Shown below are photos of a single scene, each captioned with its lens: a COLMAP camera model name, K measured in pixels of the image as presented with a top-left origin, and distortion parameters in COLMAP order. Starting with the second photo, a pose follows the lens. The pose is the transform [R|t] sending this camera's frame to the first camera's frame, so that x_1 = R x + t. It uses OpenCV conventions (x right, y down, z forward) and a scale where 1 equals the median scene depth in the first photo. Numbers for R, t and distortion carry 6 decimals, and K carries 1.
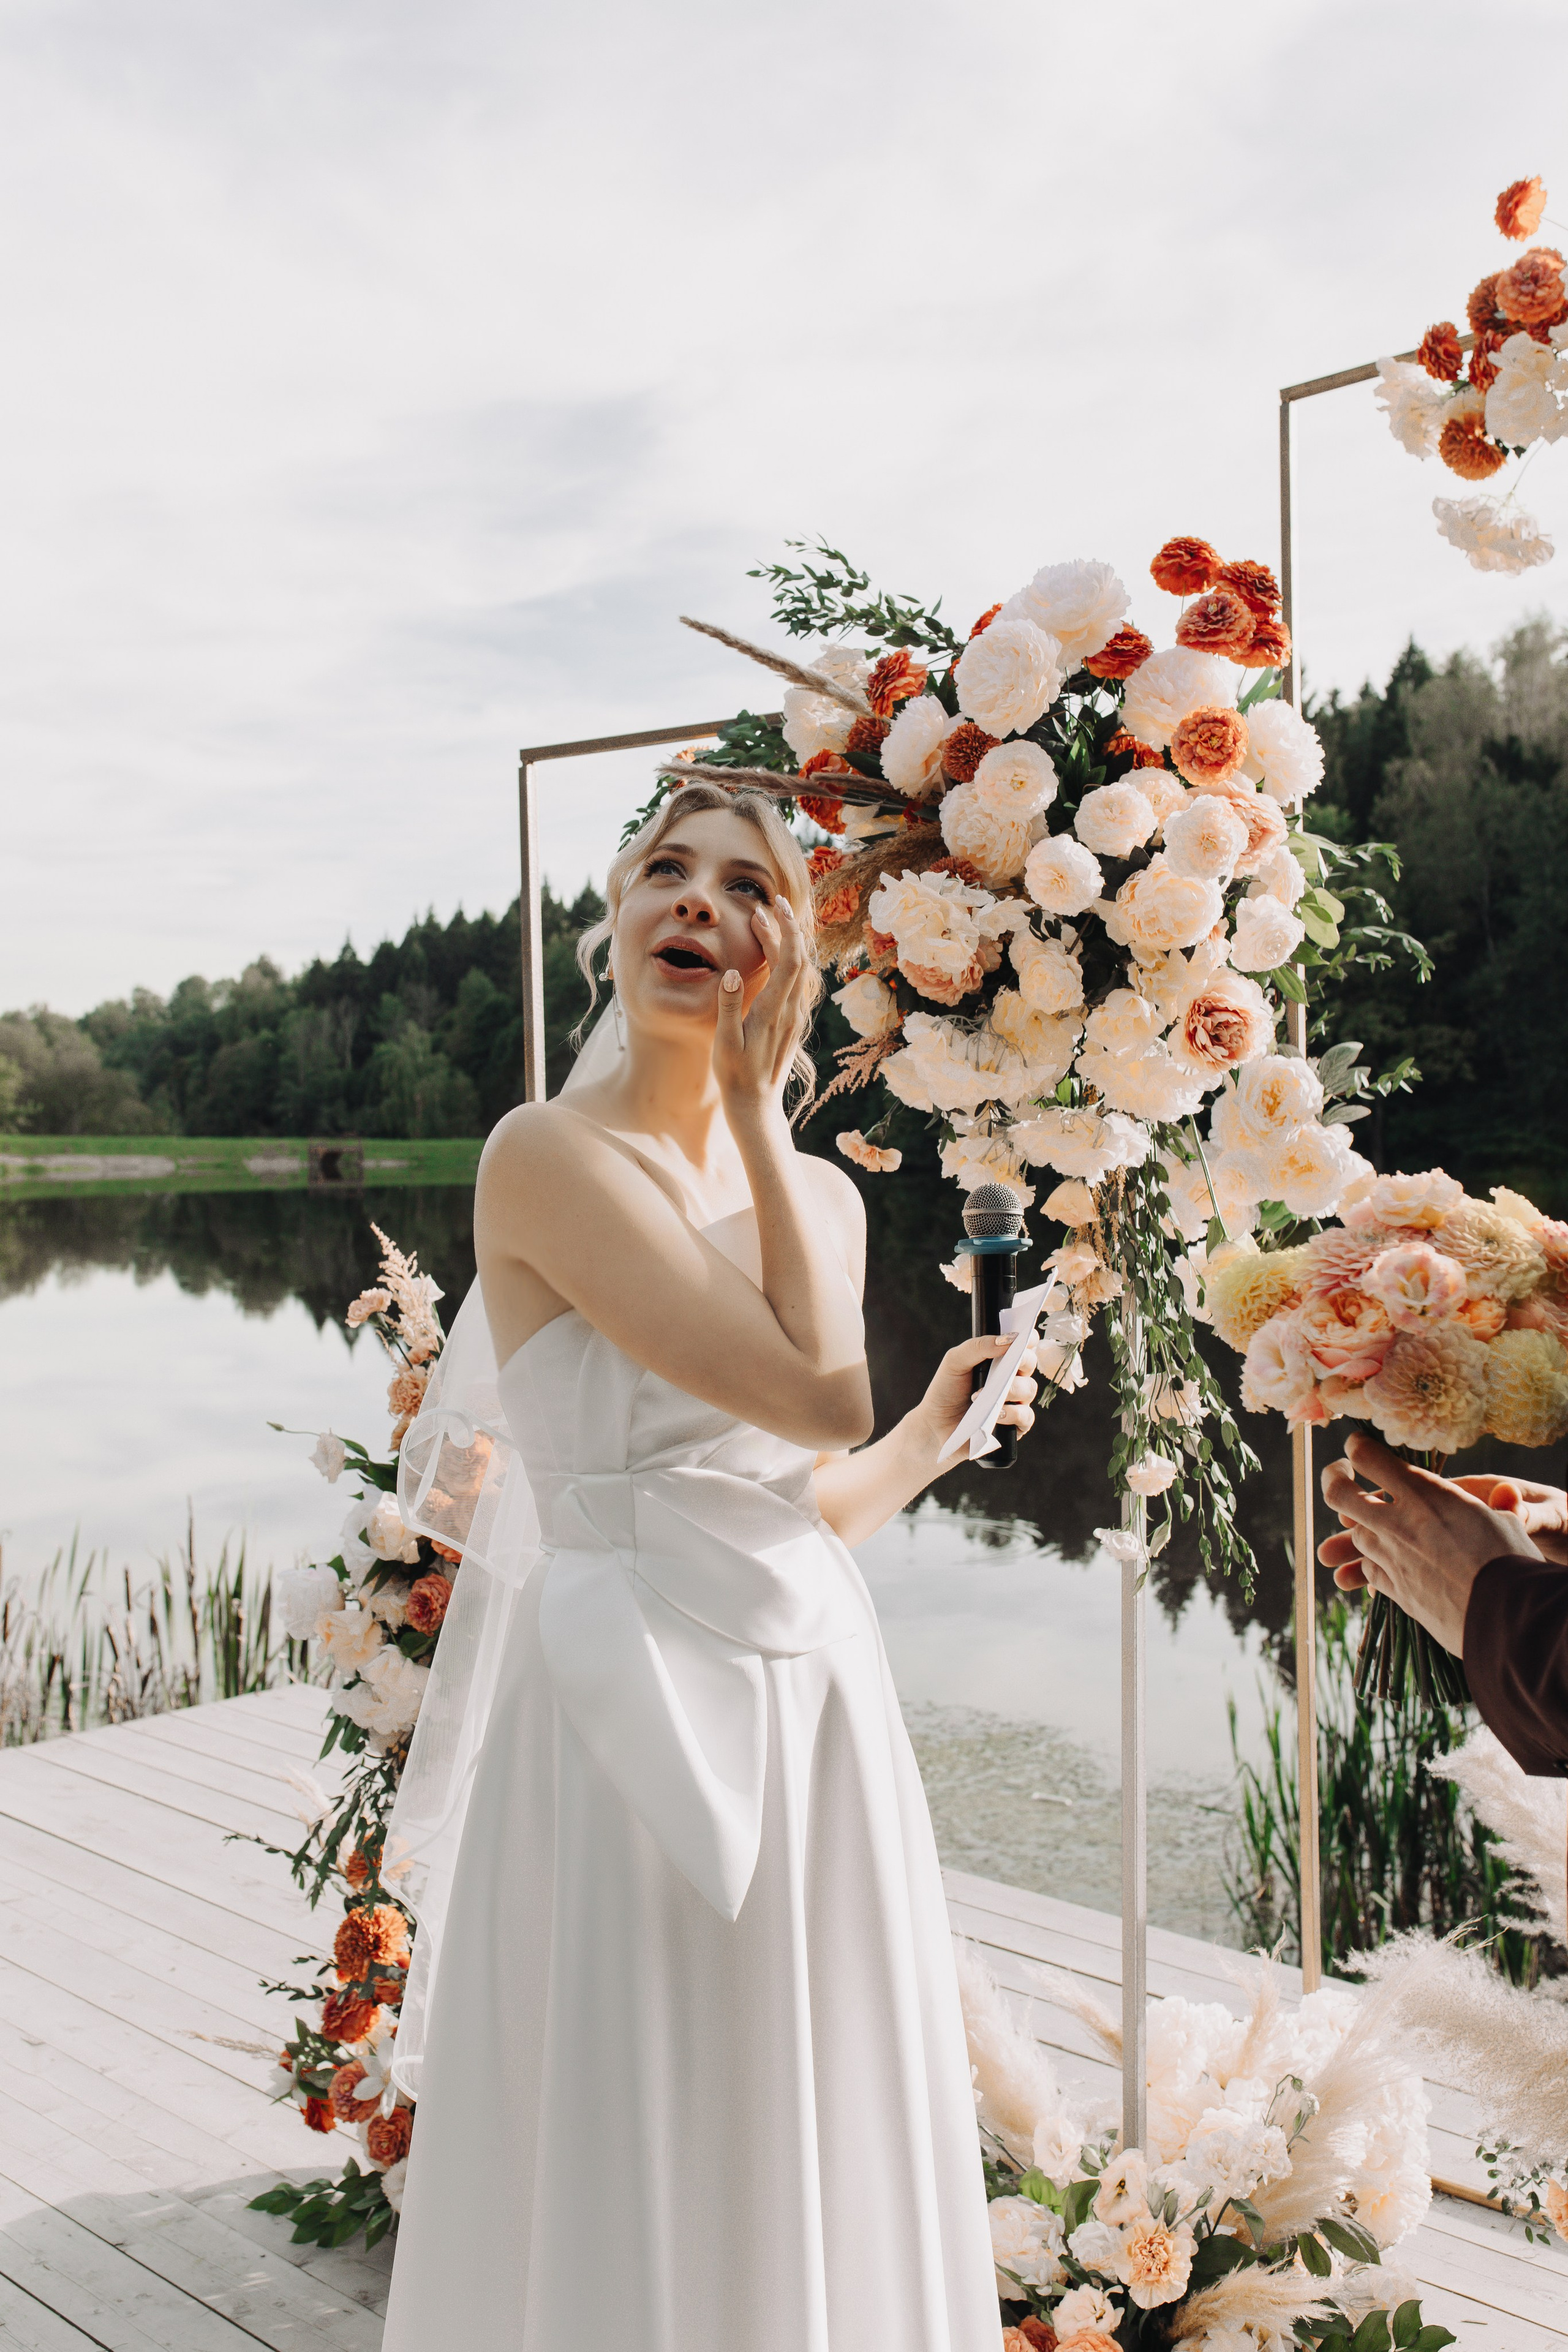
lens RADIAL K [[2208.6, 0, 779.6], [0, 2208.6, 1135.0], [0, 0, 1]] dist [0.000385, -0.009486]
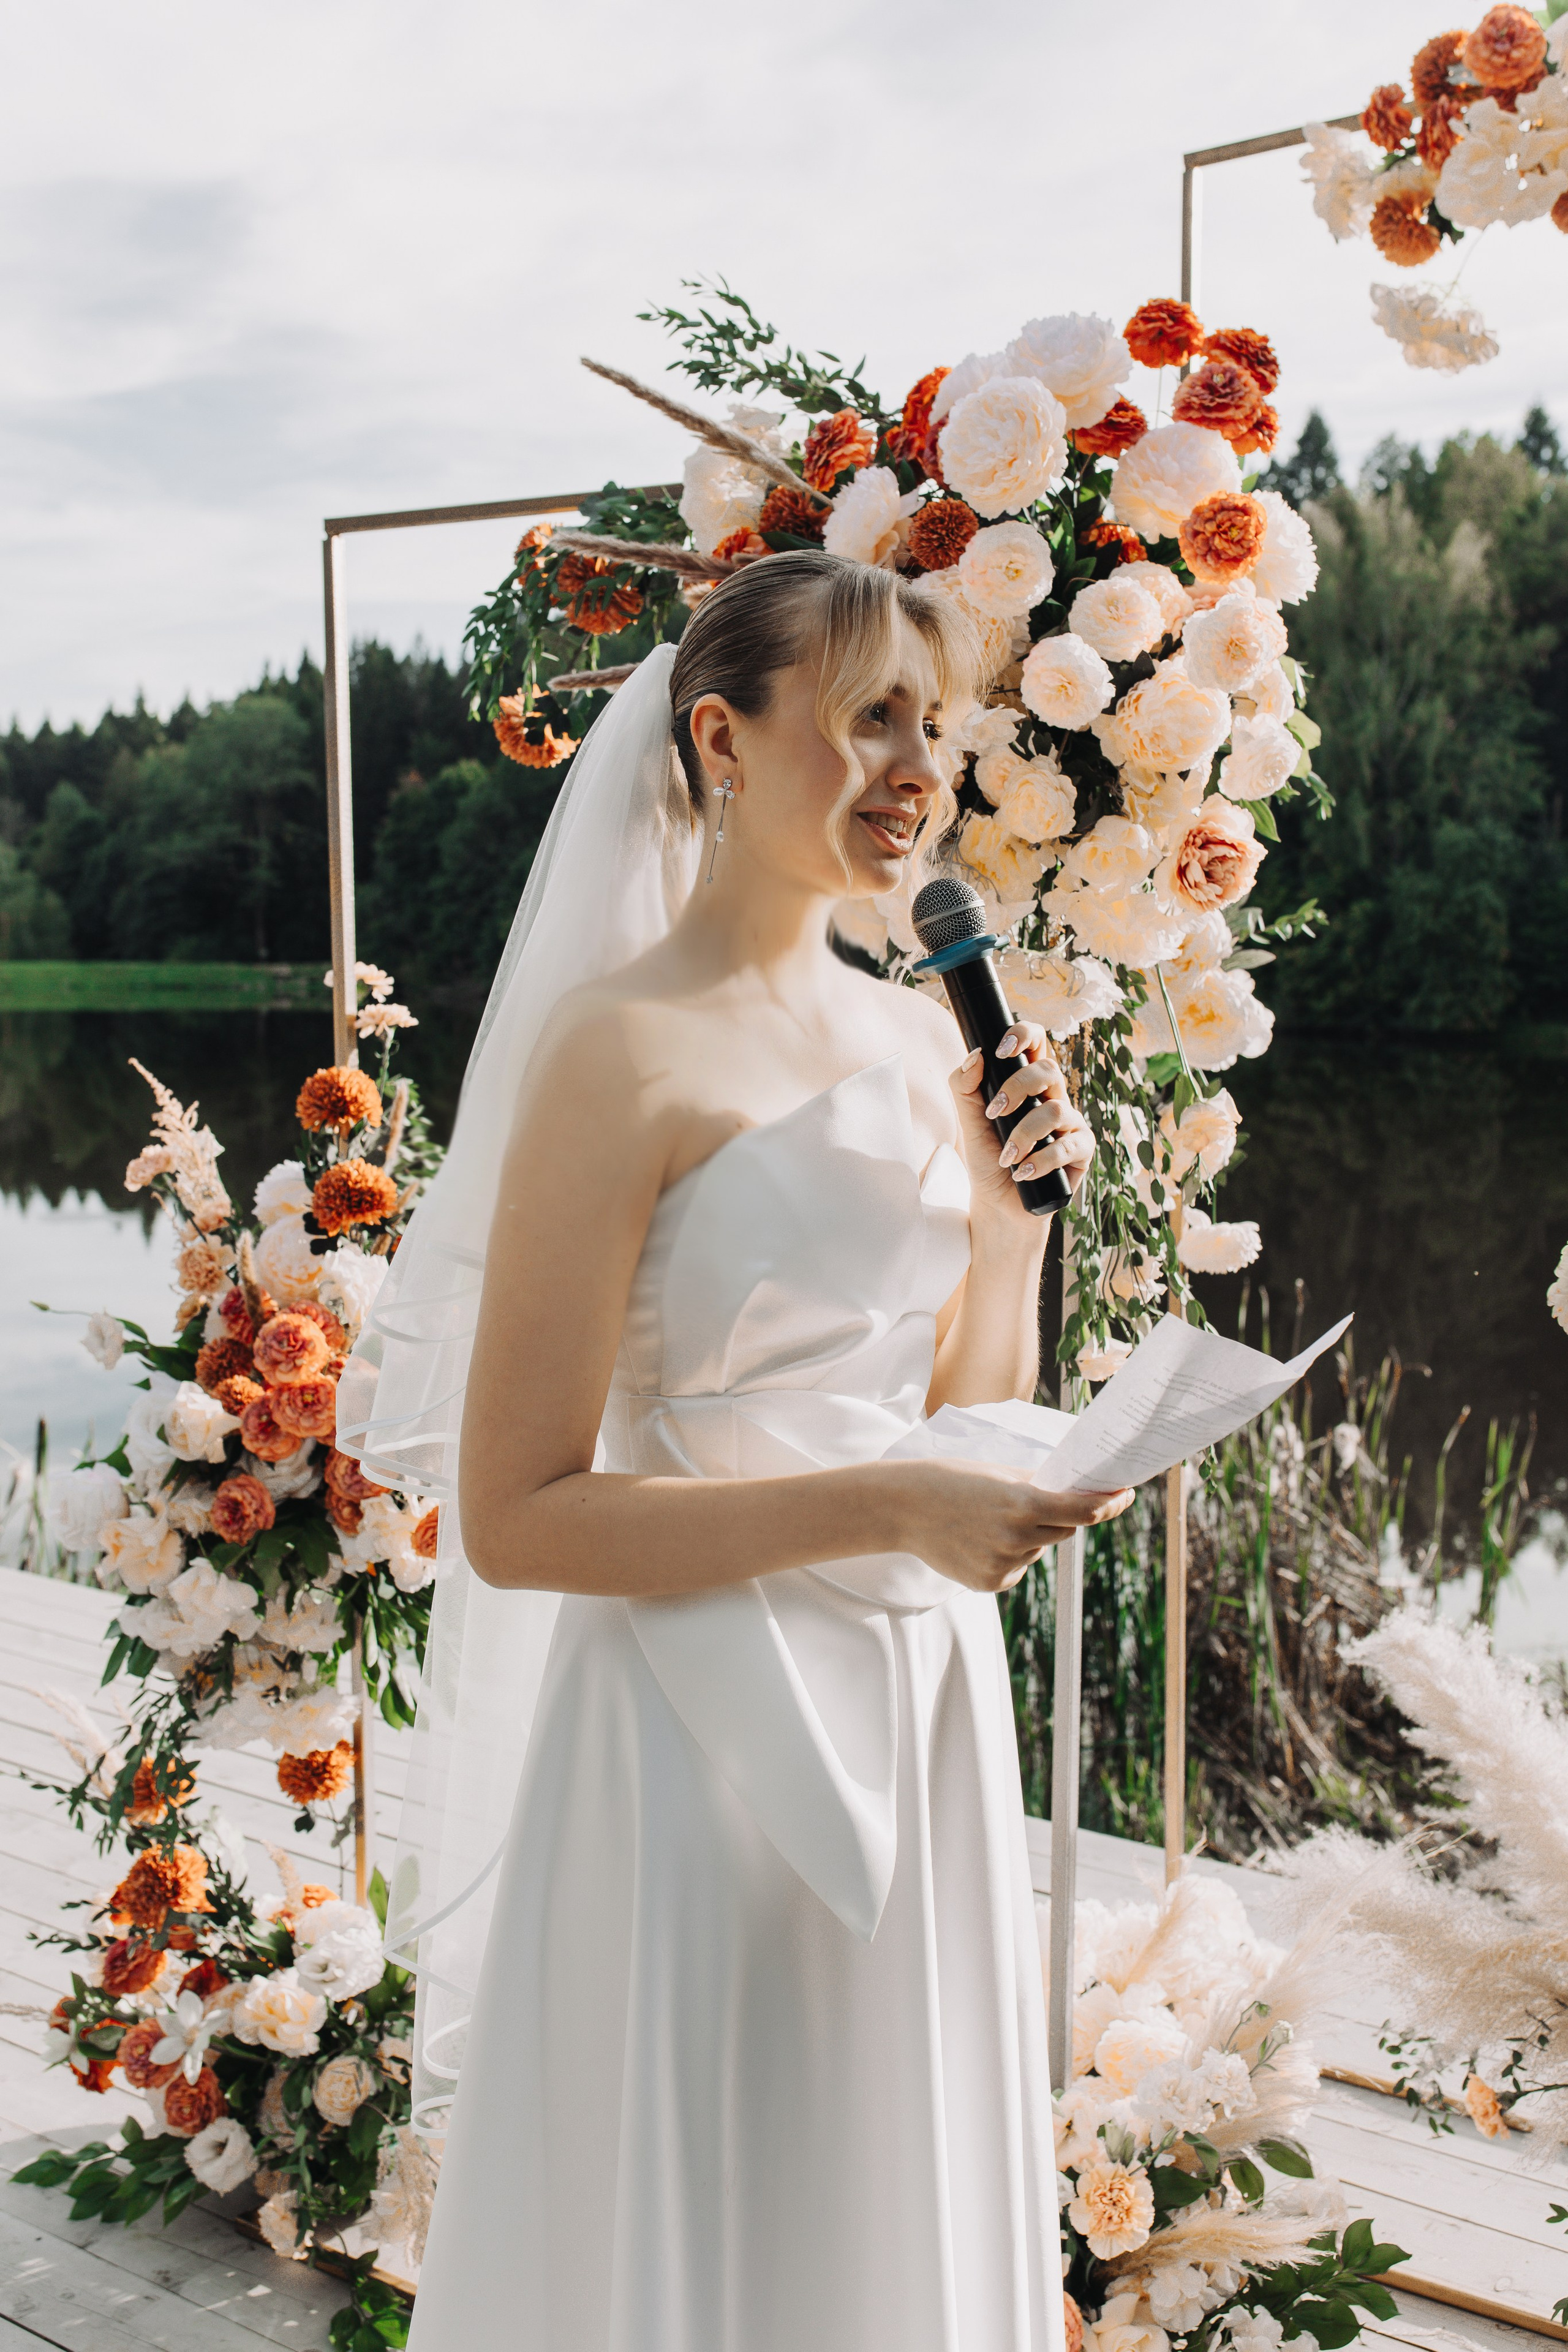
lens RADIAL K [[2216.7, 0, 777.9], [0, 2216.7, 1127.3], [0, 0, 1]] dist [-0.000939, -0.002705]
pose [[0.985123, 0.000883, 0.171850, -0.112082], [-0.013411, 0.997332, 0.071752, -0.003545], [-0.171329, -0.072989, 0.982507, 0.130250]]
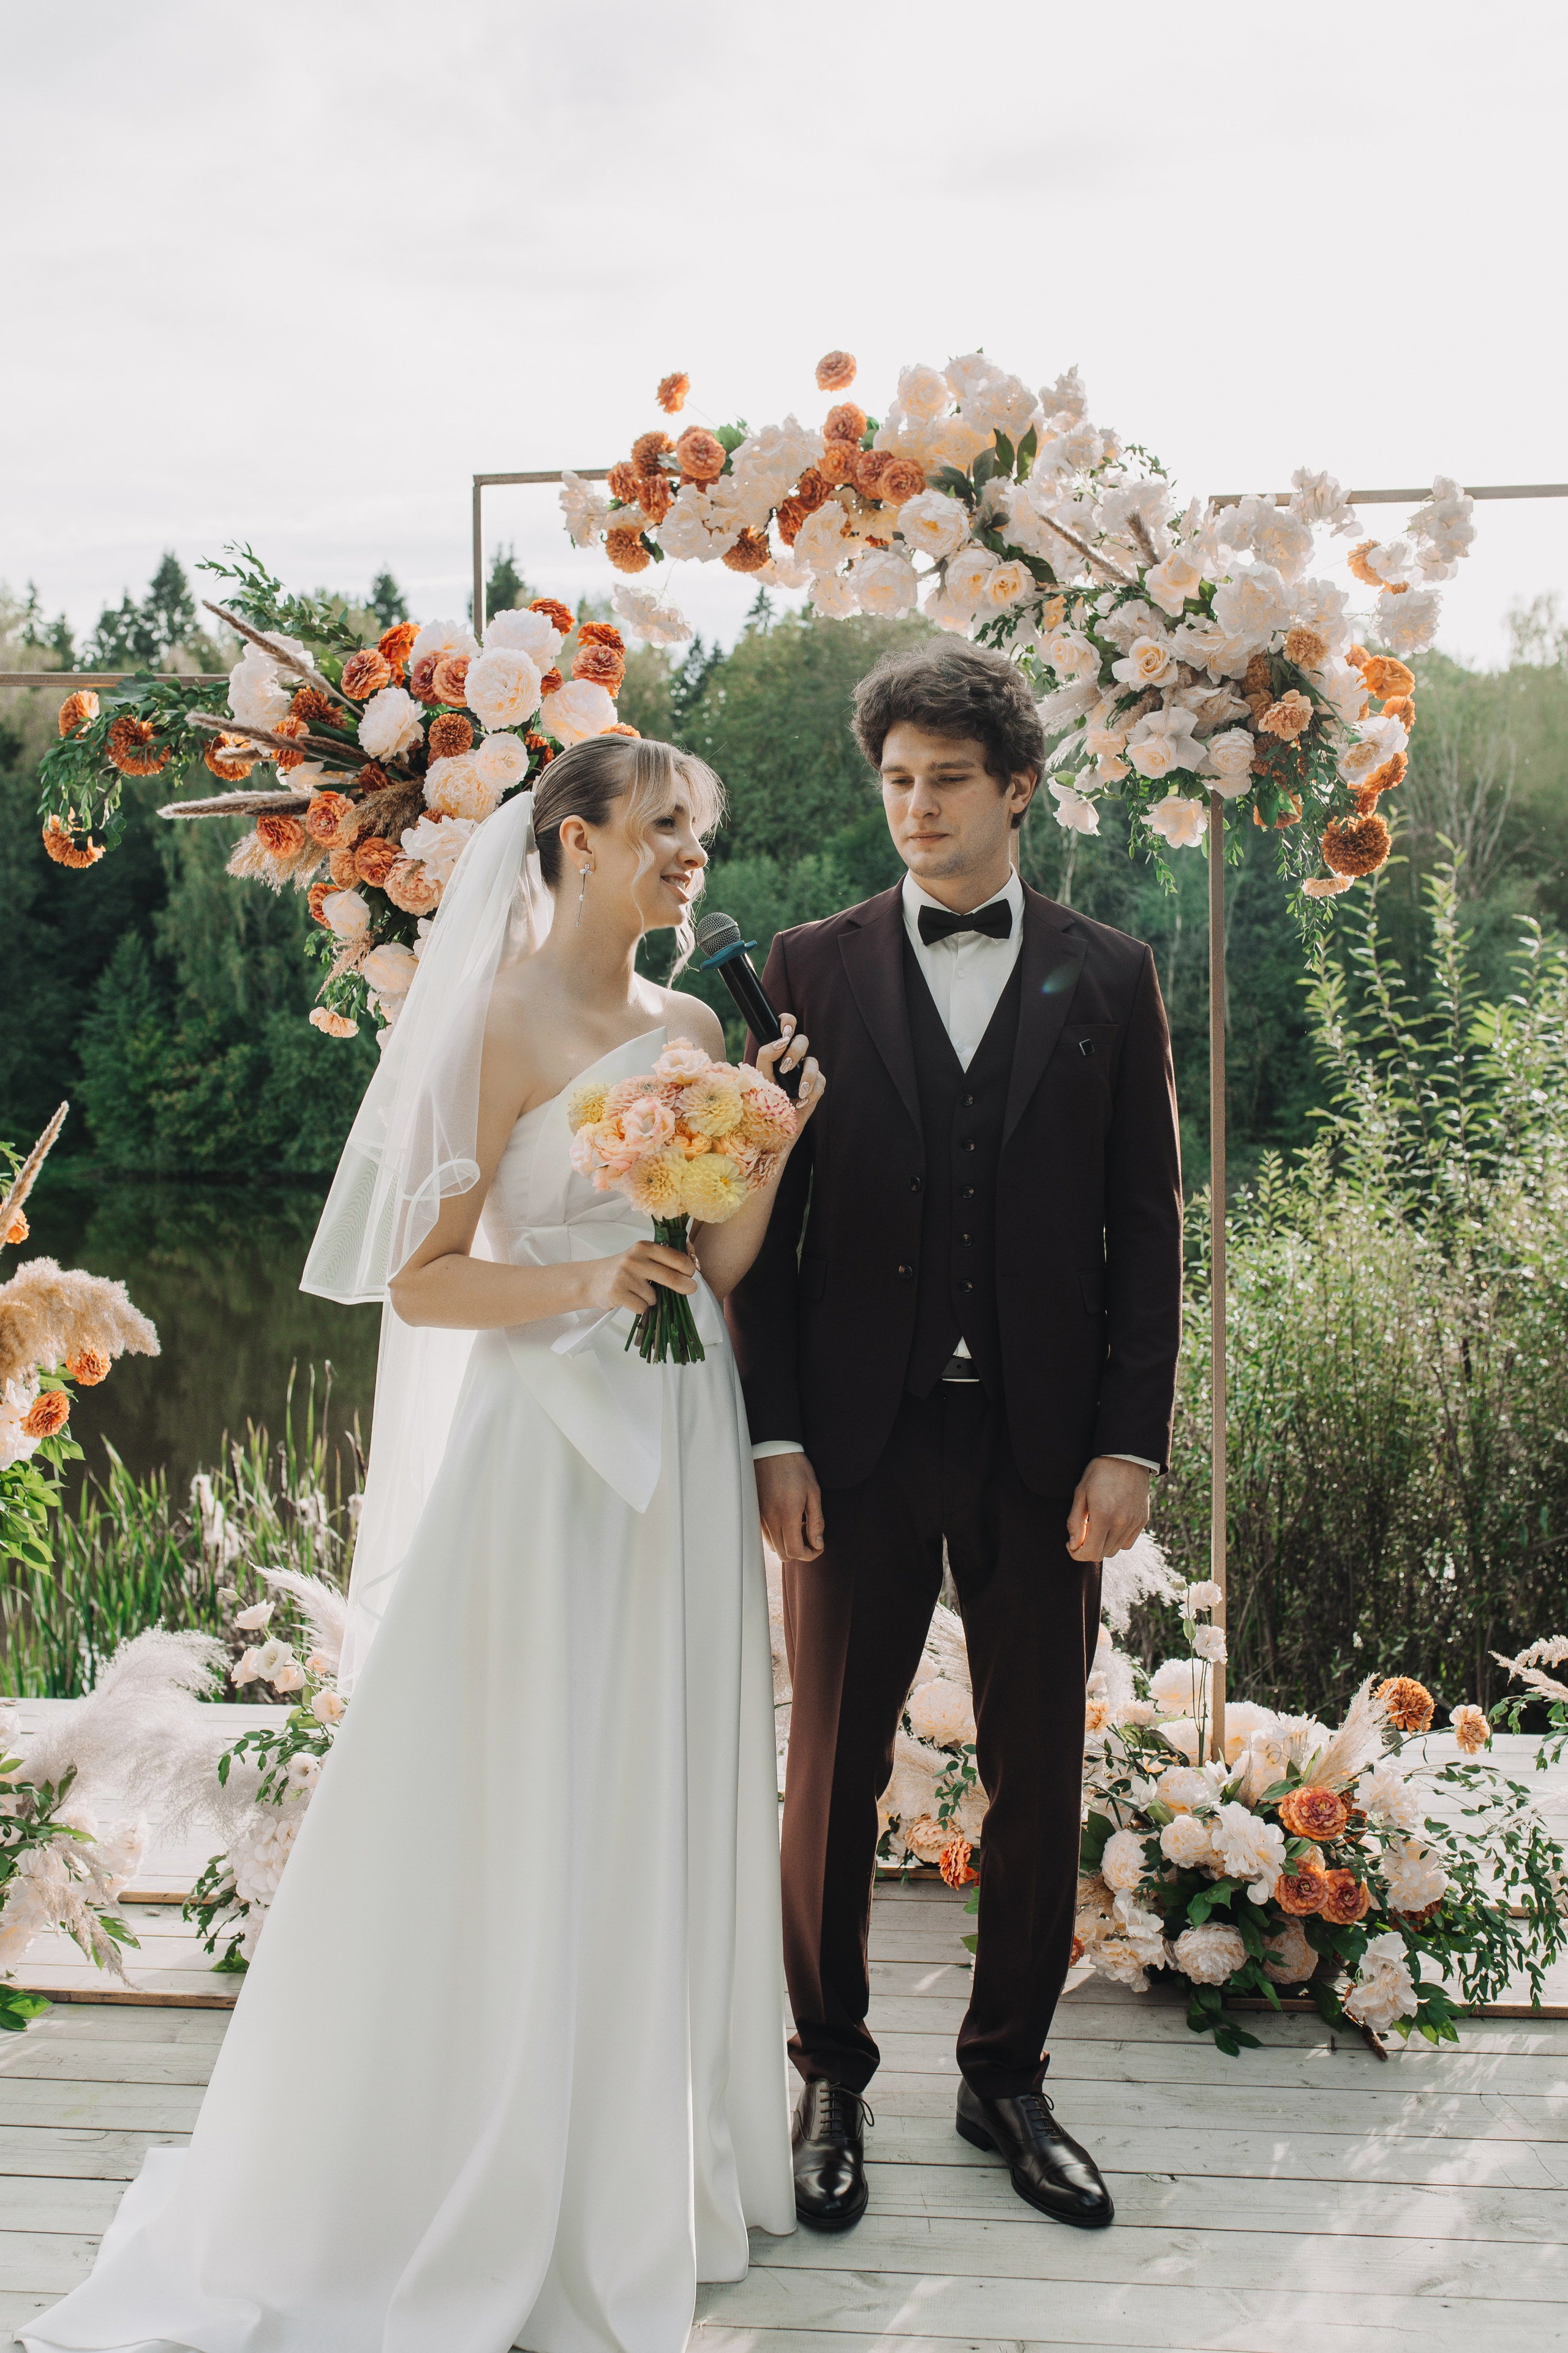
lens RADIAL K [[2237.0, 0, 767.1], [0, 2237.0, 1196.9], [0, 0, 1]] dist [-0.005363, 0.008515]
pose [[0.788951, -0.014440, 0.614287, -0.569166], [-0.006776, 0.999459, 0.032198, 0.065726], [-0.614419, -0.029565, 0.788426, -0.228675]]
